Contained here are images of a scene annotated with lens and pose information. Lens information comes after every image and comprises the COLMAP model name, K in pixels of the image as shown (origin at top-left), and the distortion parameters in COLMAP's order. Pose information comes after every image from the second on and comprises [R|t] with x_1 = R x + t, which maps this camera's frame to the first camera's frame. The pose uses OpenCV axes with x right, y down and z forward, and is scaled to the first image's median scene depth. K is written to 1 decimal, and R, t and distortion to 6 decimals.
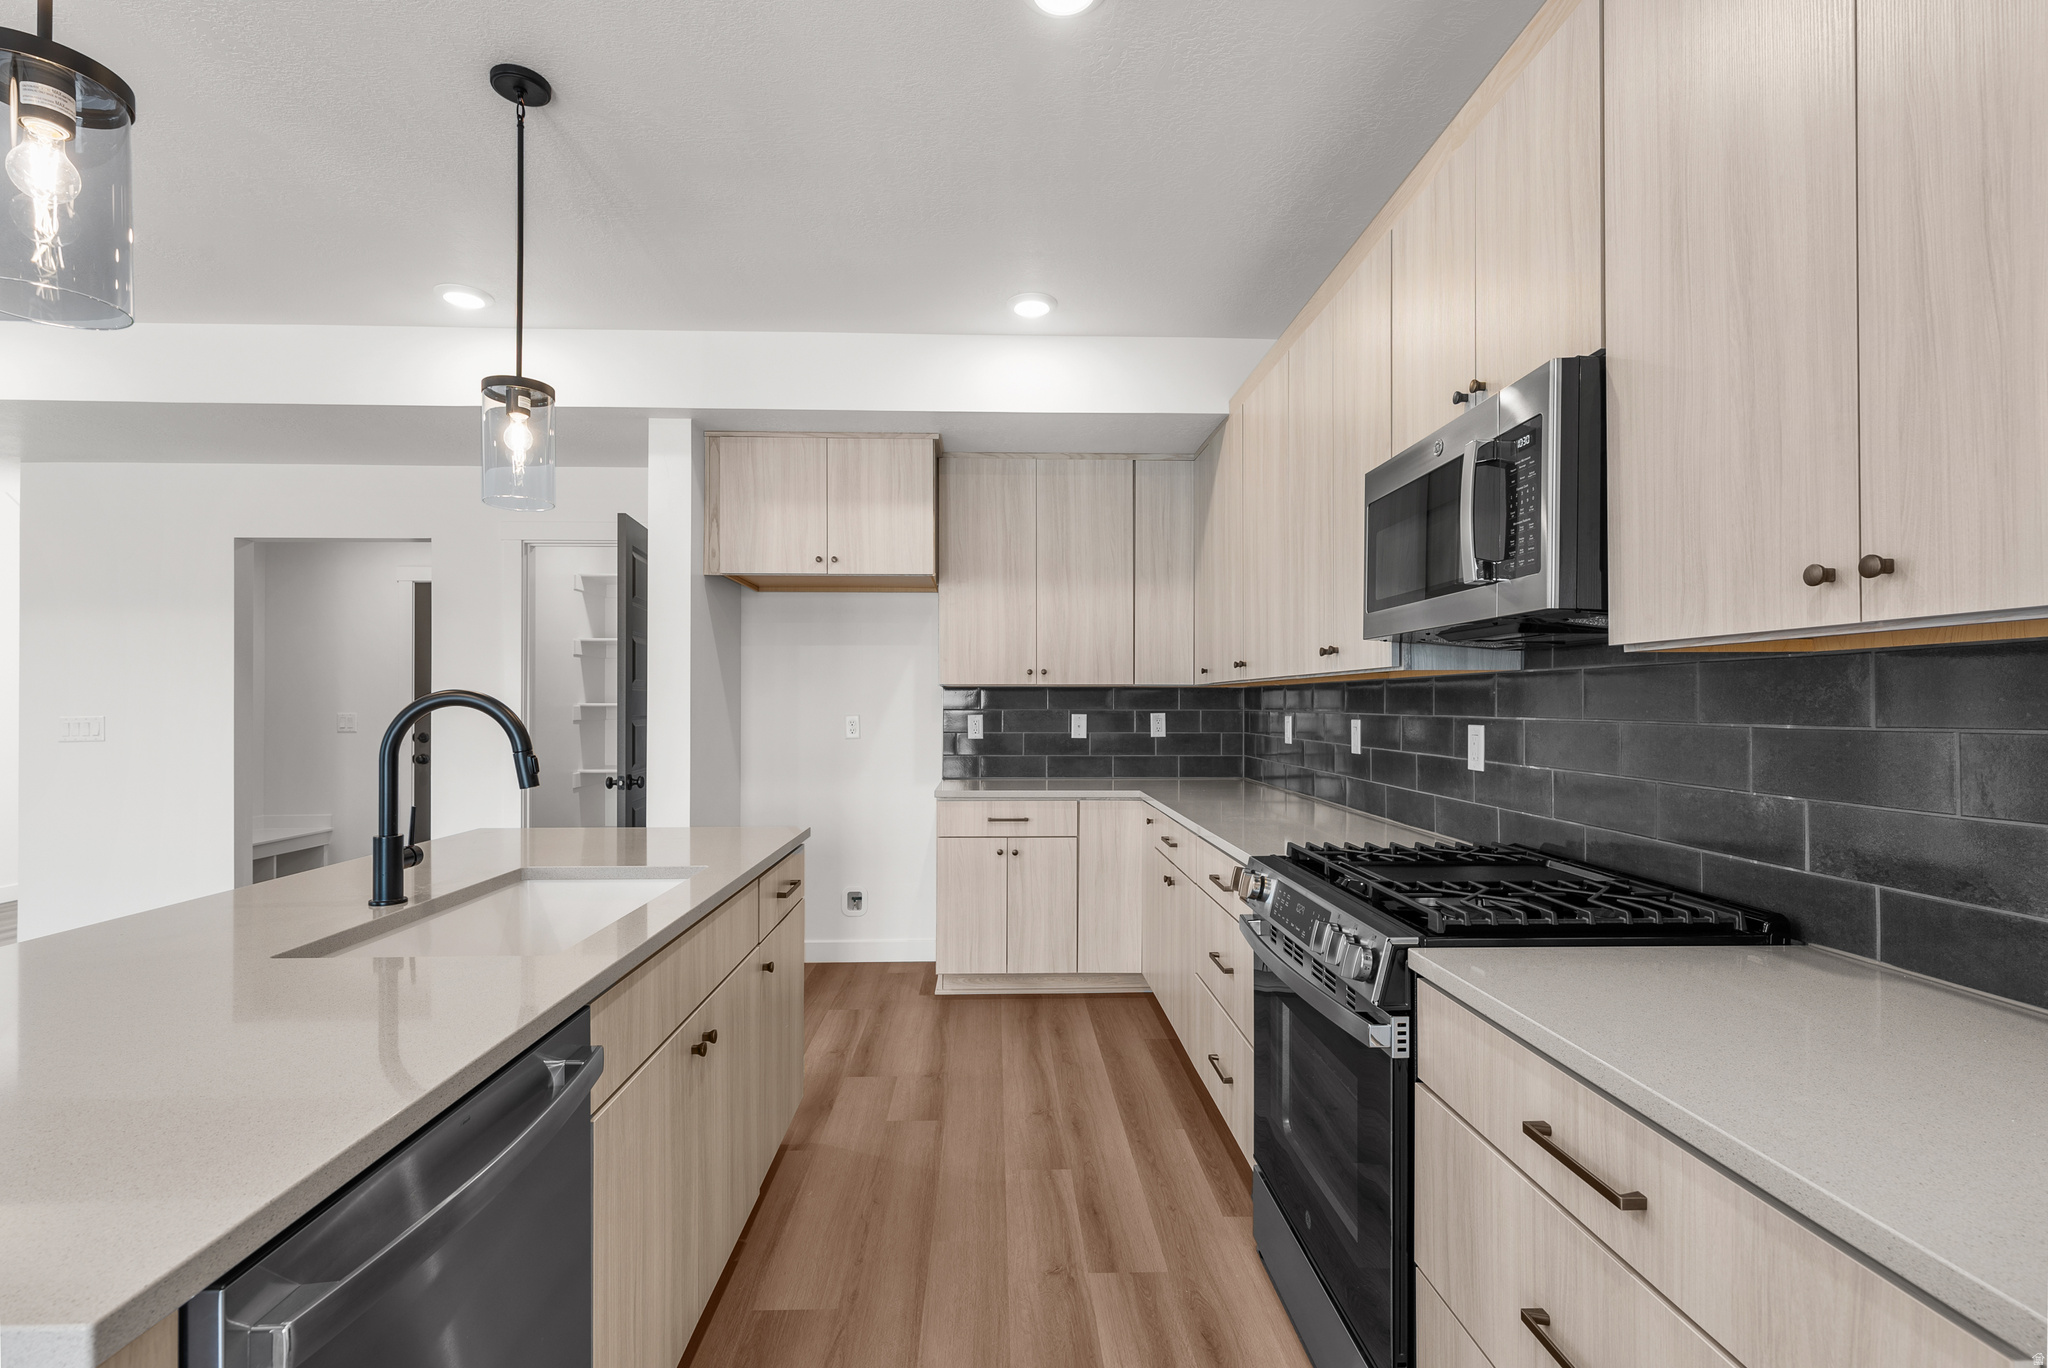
lens RADIAL K [[924.4, 0, 1024.1], [0, 924.4, 699.9], [0, 0, 1]] dist [-0.001393, -0.000426]
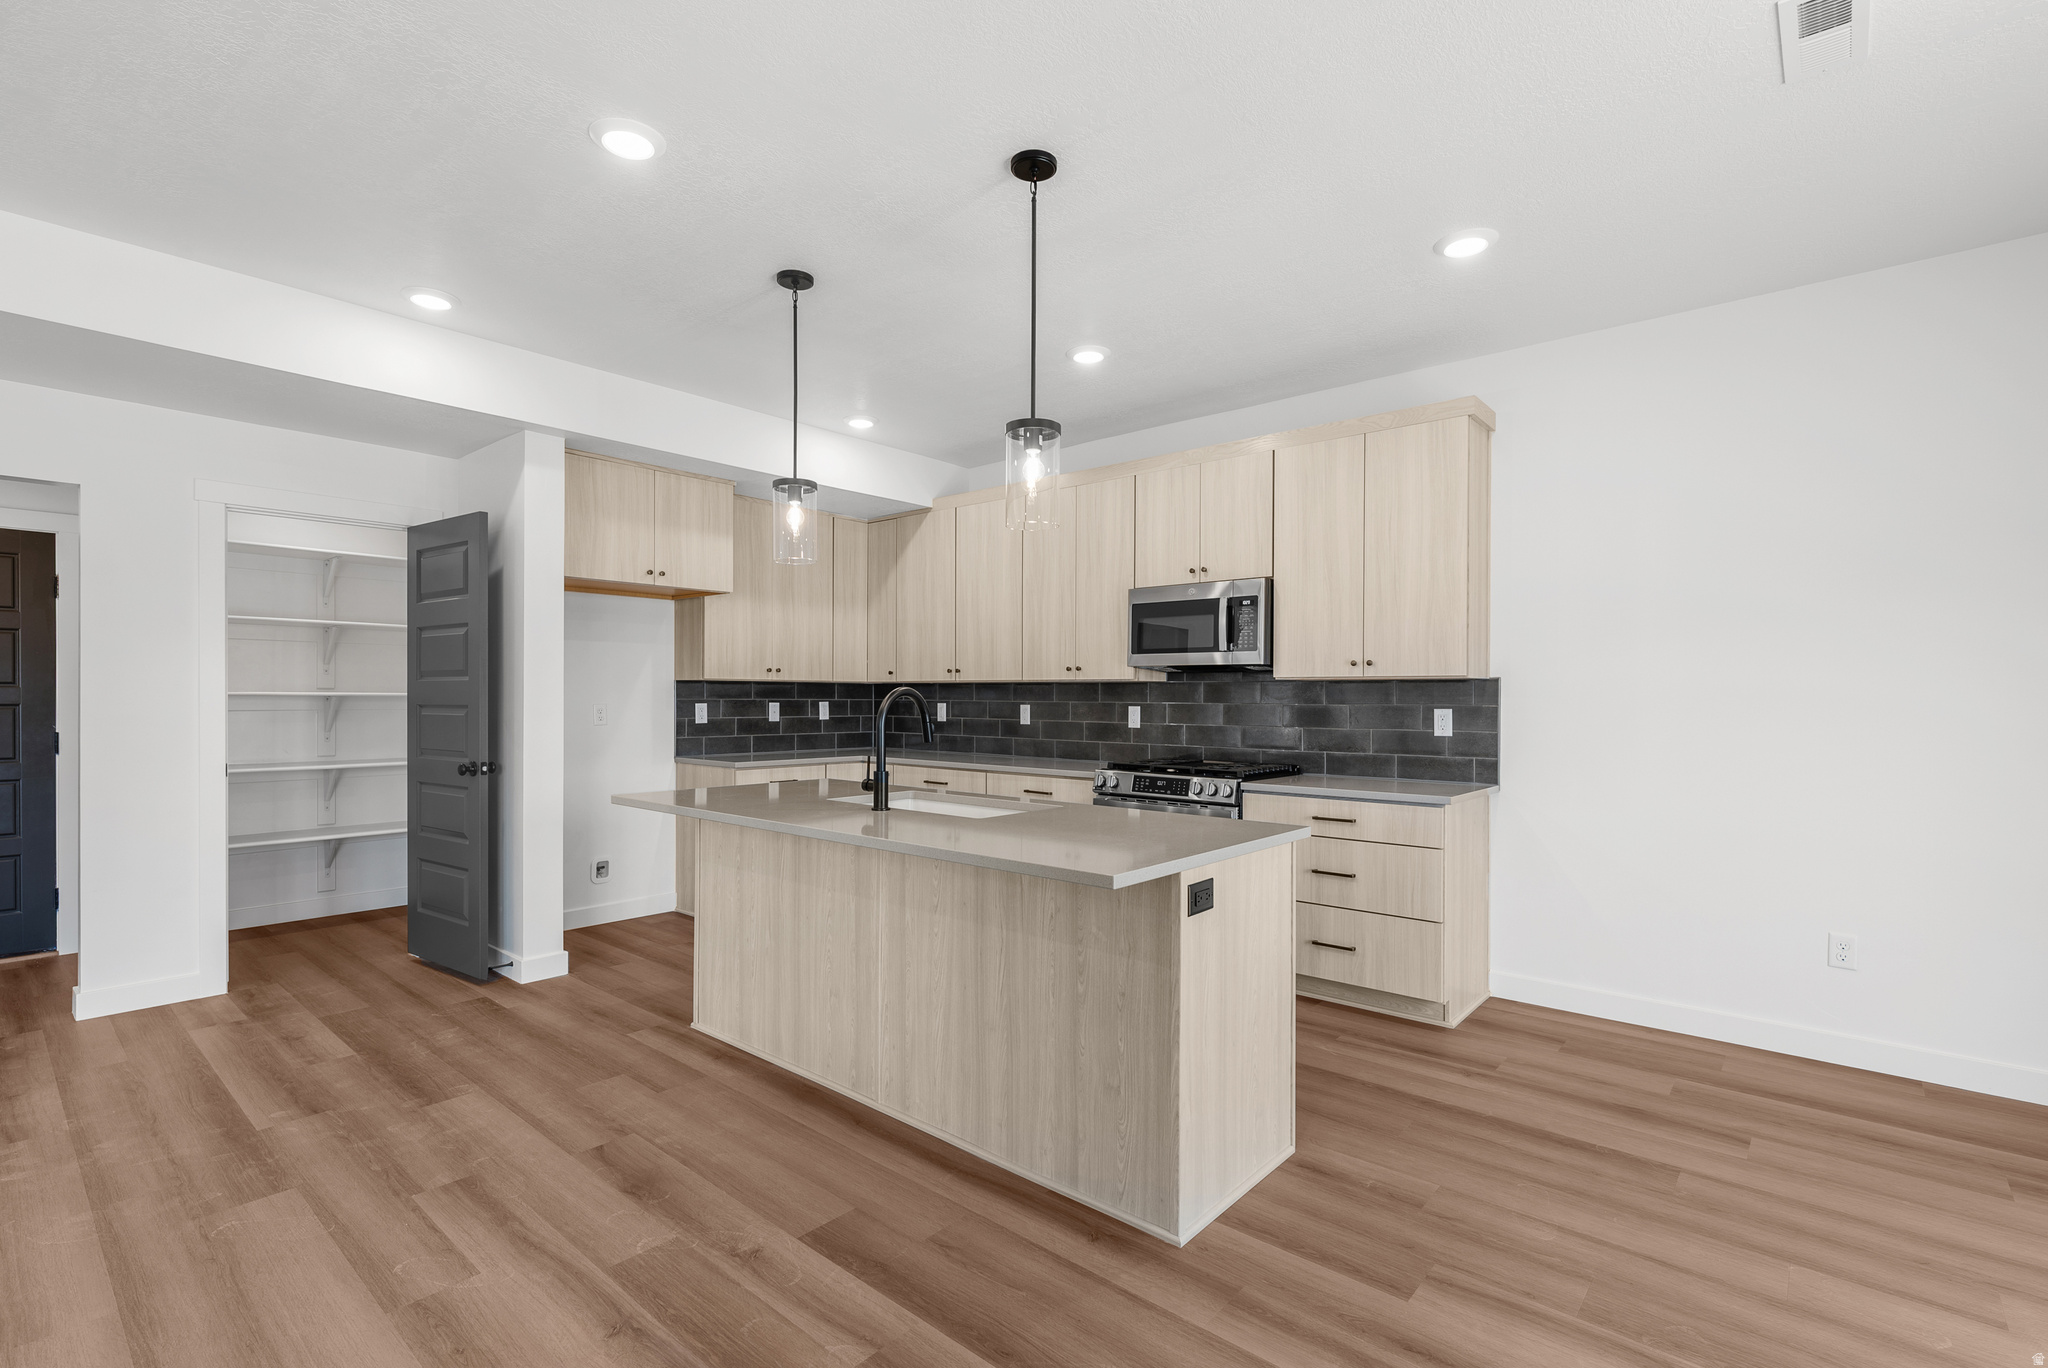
lens RADIAL K [[938.5, 0, 1016.3], [0, 938.5, 700.9], [0, 0, 1]] dist [0.001022, -0.000027]
pose [[0.684361, -0.000919, 0.729143, -0.774534], [-0.007865, 0.999932, 0.008643, -0.001089], [-0.729101, -0.011650, 0.684307, -0.167909]]
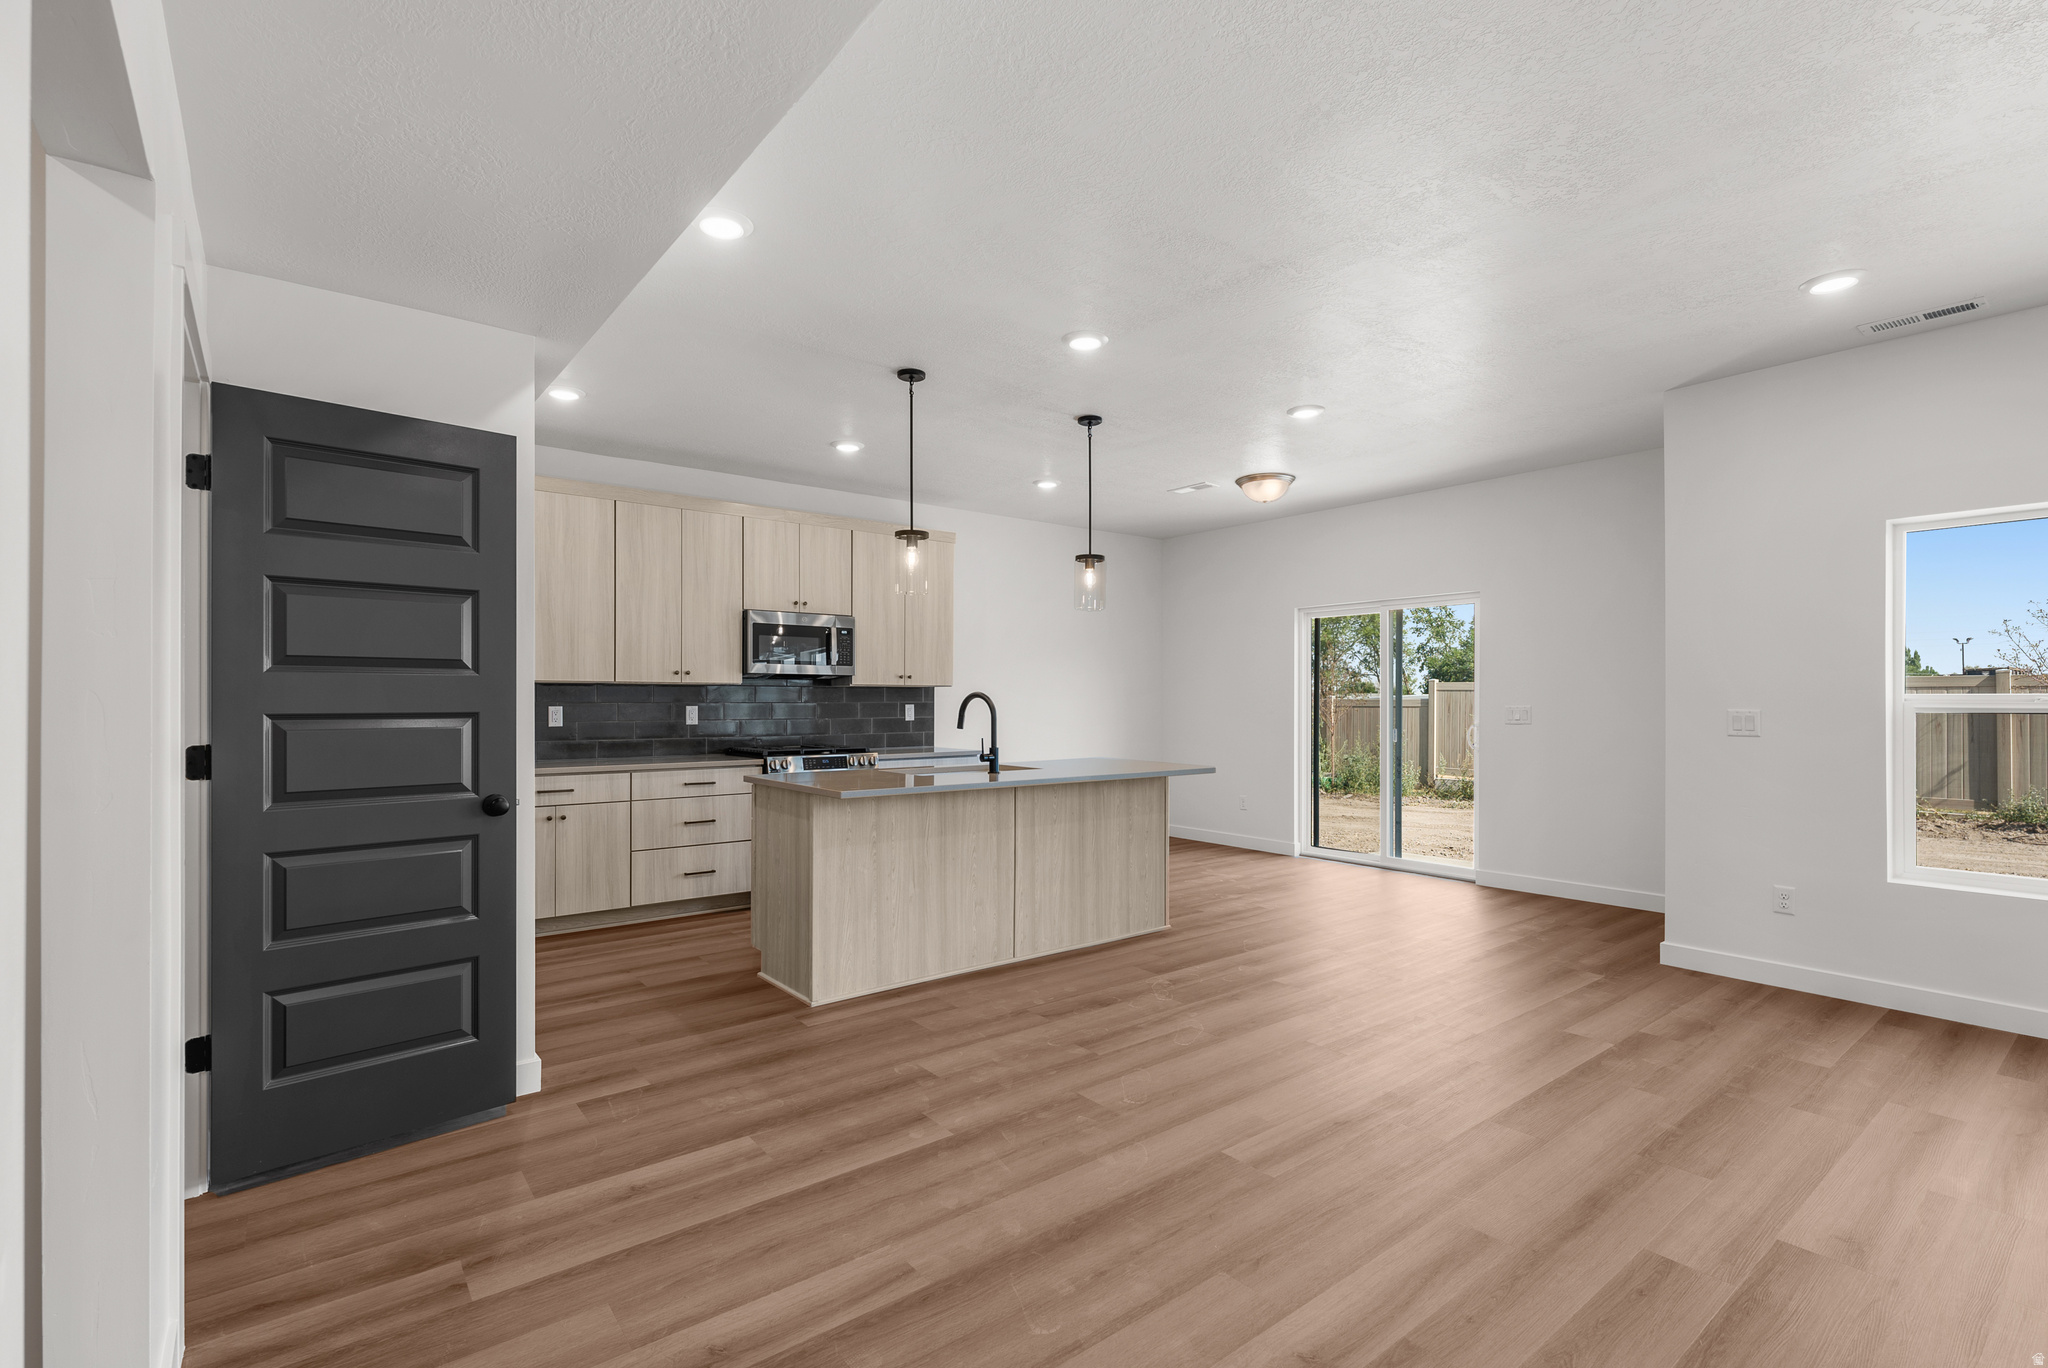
lens RADIAL K [[932.9, 0, 1021.8], [0, 932.9, 695.5], [0, 0, 1]] dist [0.000374, -0.000094]
pose [[-0.591807, 0.003094, 0.806074, -1.236891], [-0.004517, 0.999964, -0.007154, 0.007861], [-0.806067, -0.007875, -0.591771, 1.079132]]
